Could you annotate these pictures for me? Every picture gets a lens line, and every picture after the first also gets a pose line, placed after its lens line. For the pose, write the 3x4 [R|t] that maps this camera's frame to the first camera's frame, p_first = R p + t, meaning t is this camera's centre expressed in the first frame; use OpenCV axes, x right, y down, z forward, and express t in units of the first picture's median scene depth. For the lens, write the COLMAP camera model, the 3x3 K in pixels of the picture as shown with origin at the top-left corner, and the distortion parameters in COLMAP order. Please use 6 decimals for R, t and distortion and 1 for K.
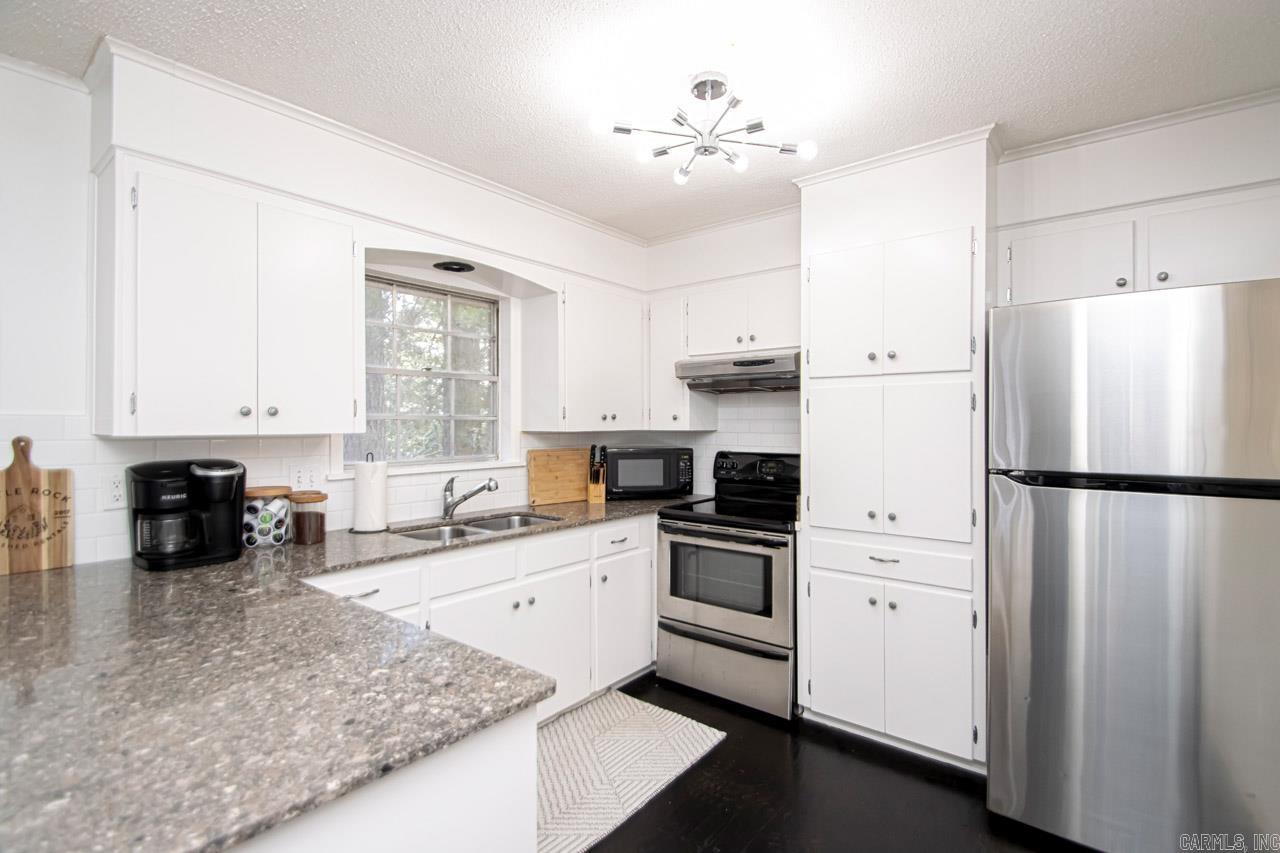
lens RADIAL K [[594.9, 0, 657.7], [0, 594.9, 431.2], [0, 0, 1]] dist [0.016631, -0.017510]
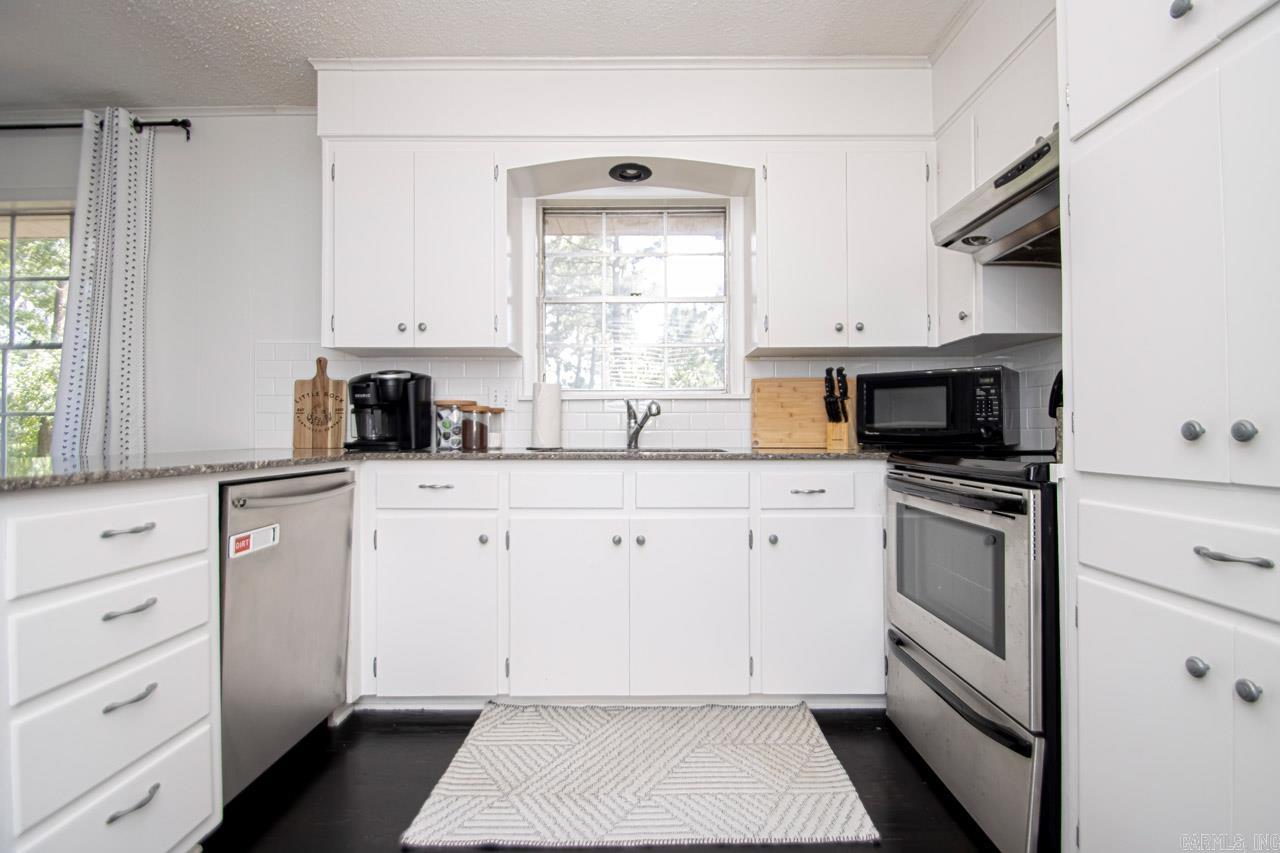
lens RADIAL K [[594.9, 0, 657.7], [0, 594.9, 431.2], [0, 0, 1]] dist [0.016631, -0.017510]
pose [[0.618918, -0.006239, -0.785431, 0.408684], [-0.005007, 0.999917, -0.011888, 0.134771], [0.785440, 0.011290, 0.618835, 0.475297]]
